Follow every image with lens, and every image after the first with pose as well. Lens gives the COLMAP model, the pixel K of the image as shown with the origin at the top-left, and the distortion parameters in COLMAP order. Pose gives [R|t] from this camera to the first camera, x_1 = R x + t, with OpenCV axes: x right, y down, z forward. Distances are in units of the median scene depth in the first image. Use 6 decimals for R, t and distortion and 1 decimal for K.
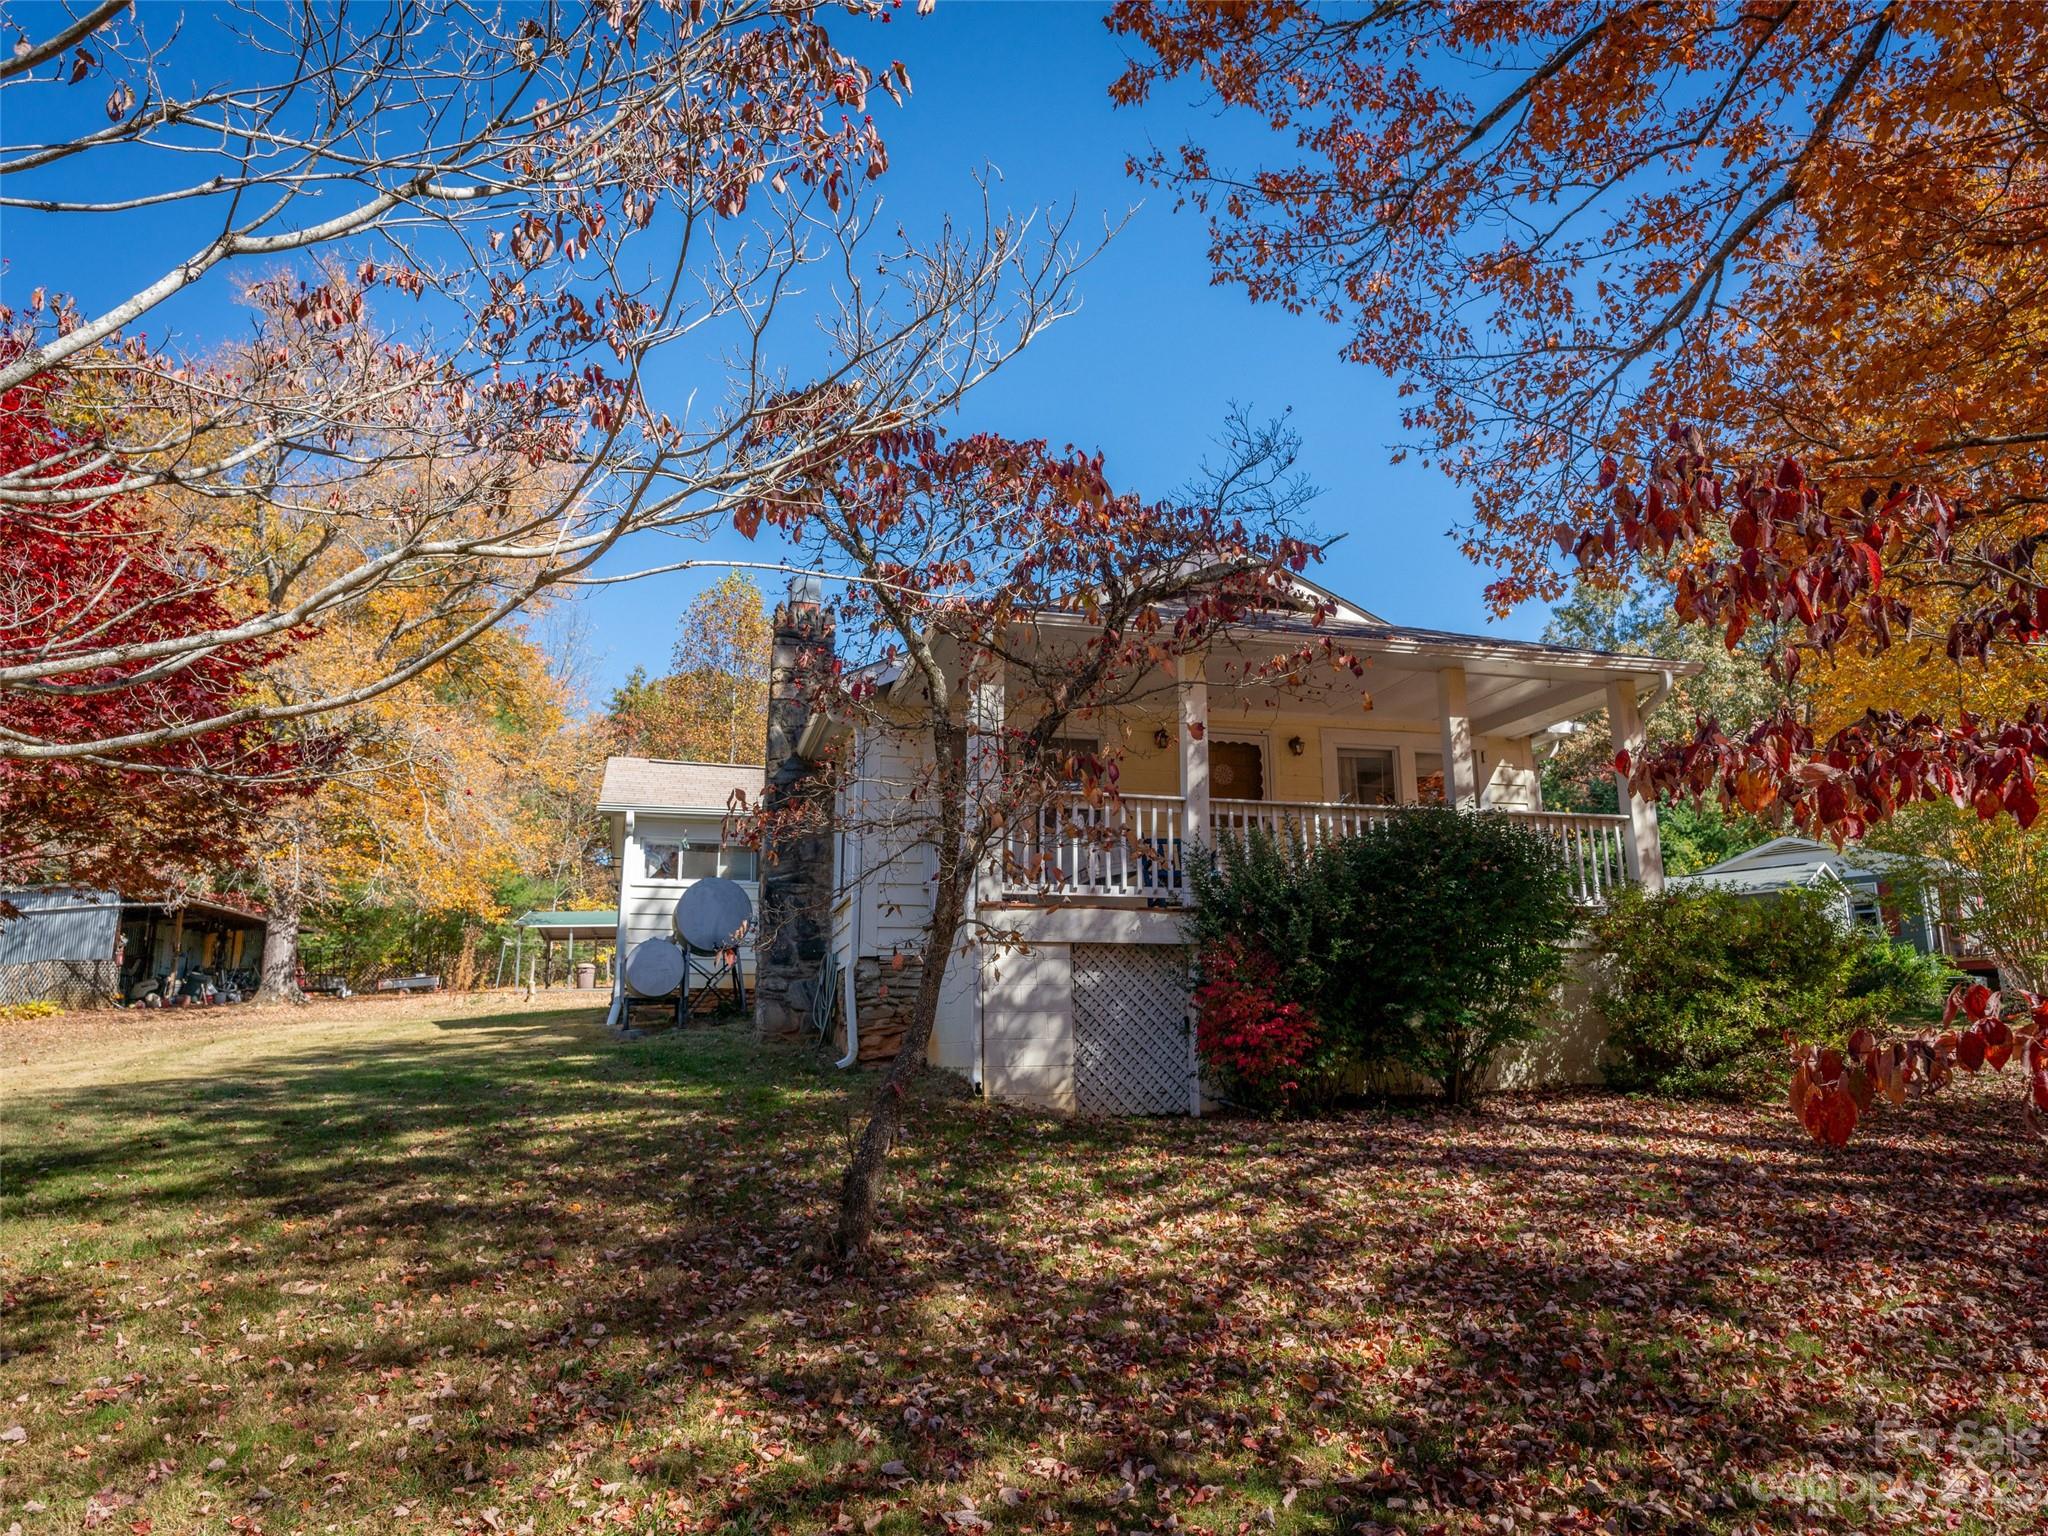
lens RADIAL K [[1323.1, 0, 1024.0], [0, 1323.1, 768.0], [0, 0, 1]] dist [0.009678, 0.002284]
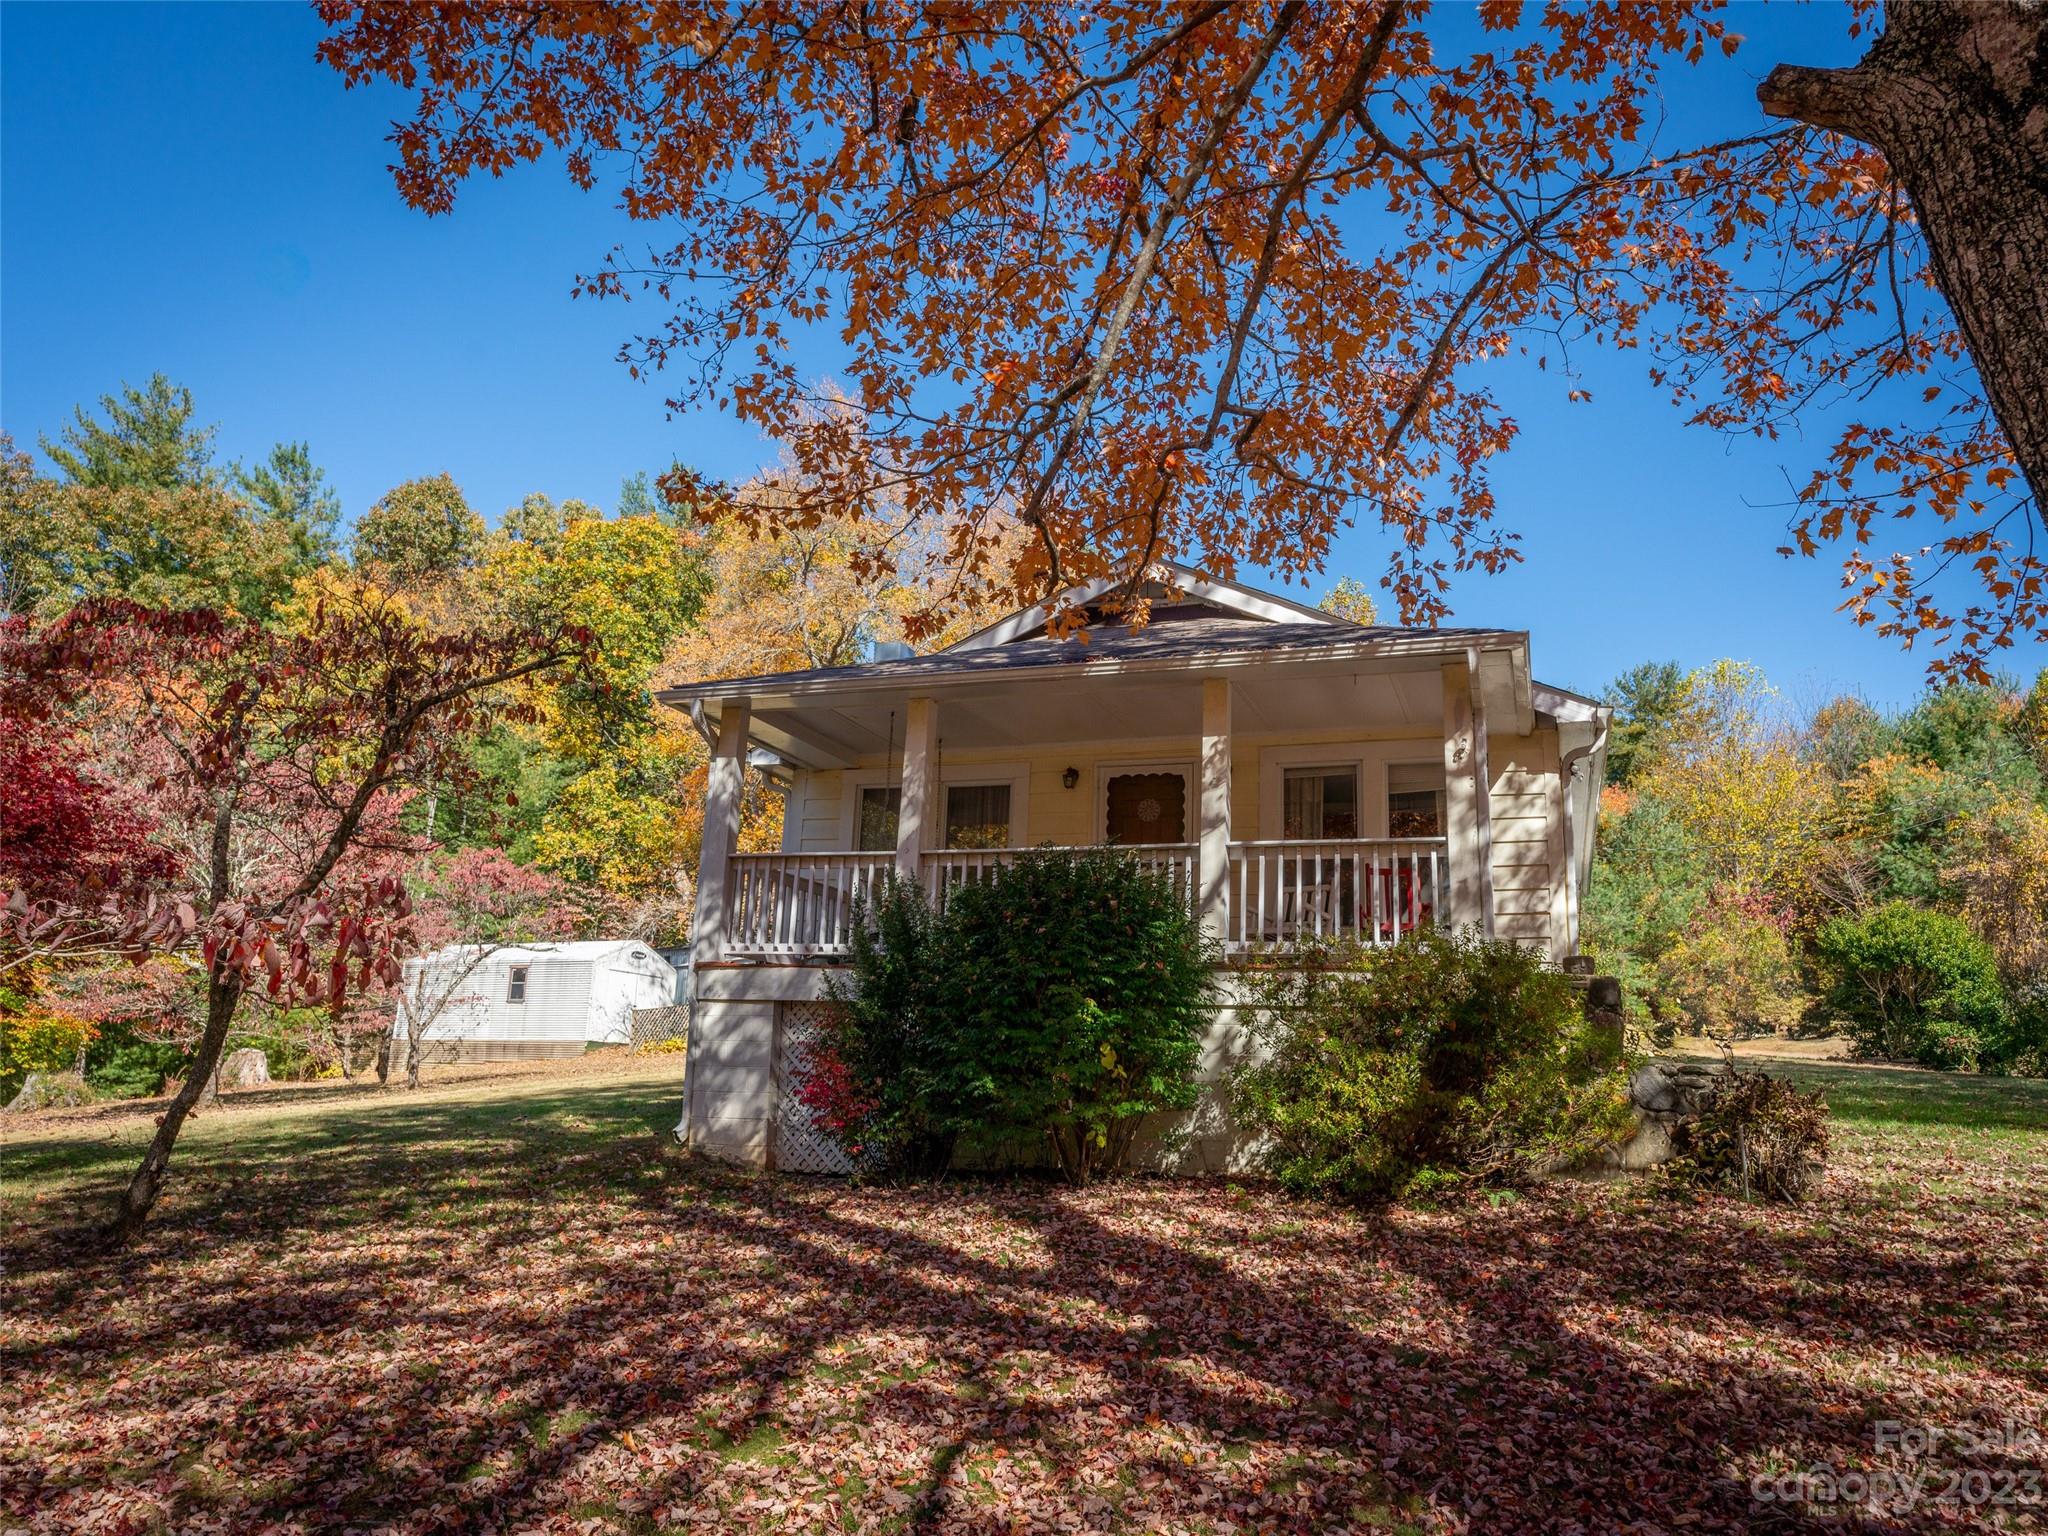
lens RADIAL K [[1501.3, 0, 1024.0], [0, 1501.3, 768.0], [0, 0, 1]] dist [-0.007880, -0.002671]
pose [[0.825223, -0.084242, -0.558489, 0.712431], [0.077605, 0.996348, -0.035618, 0.007051], [0.559450, -0.013949, 0.828747, 0.120578]]
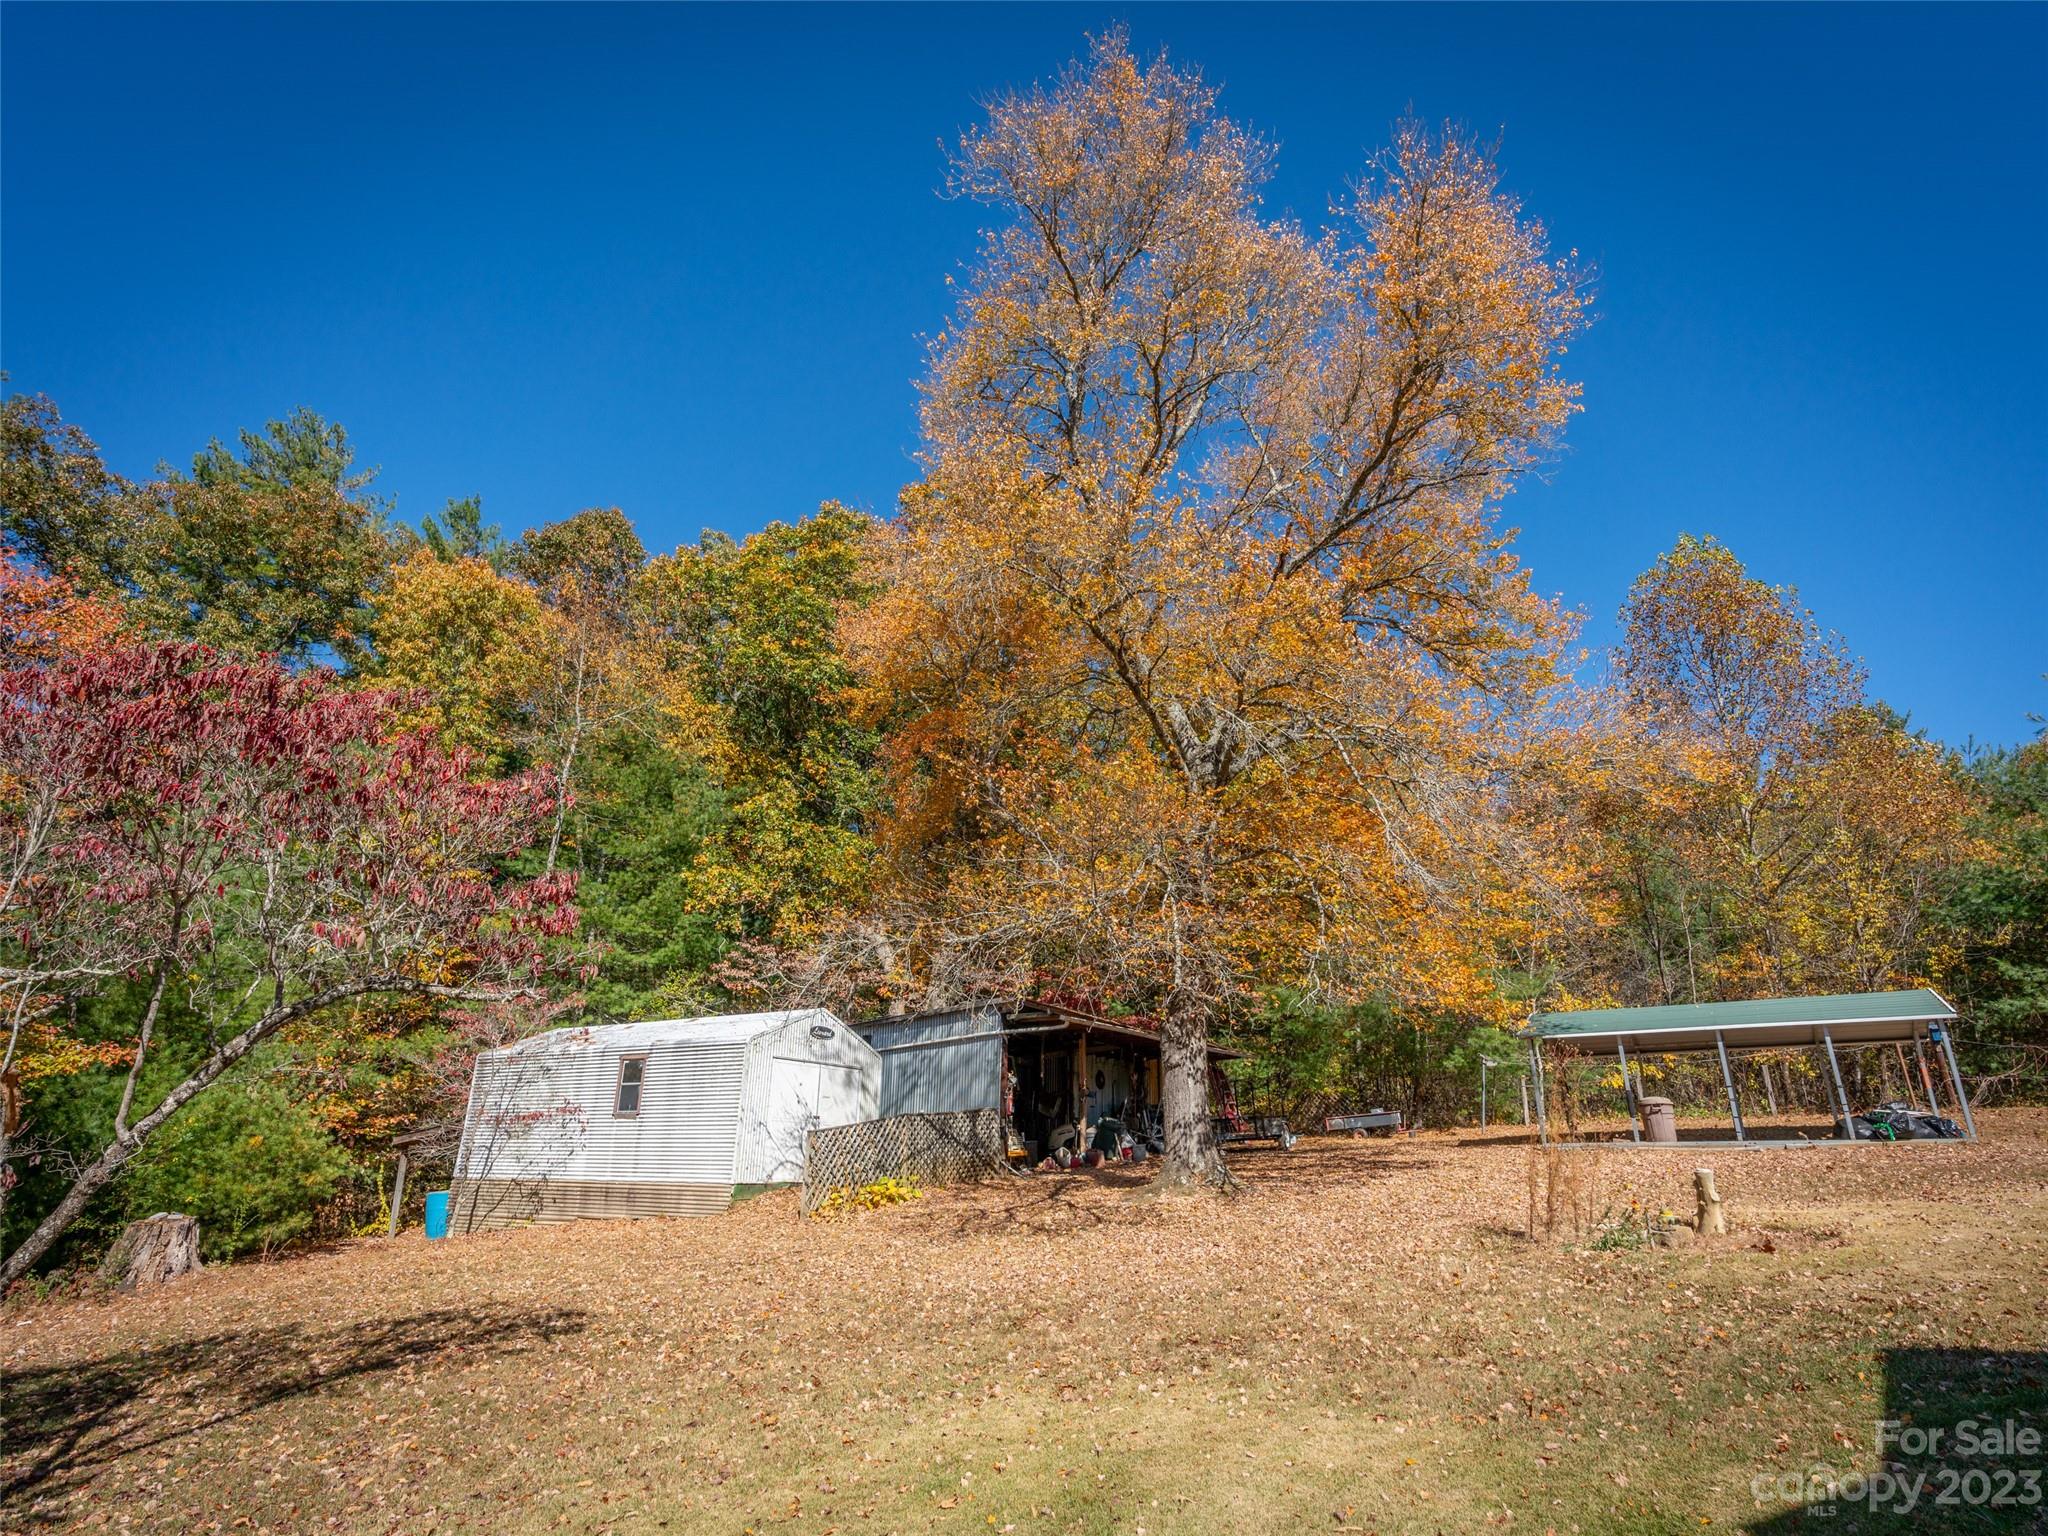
lens RADIAL K [[1074.3, 0, 1024.0], [0, 1074.3, 768.0], [0, 0, 1]] dist [0.001108, 0.000230]
pose [[0.768433, -0.193727, -0.609902, -0.733004], [0.114340, 0.979304, -0.167002, 0.161978], [0.629632, 0.058593, 0.774681, 1.433109]]
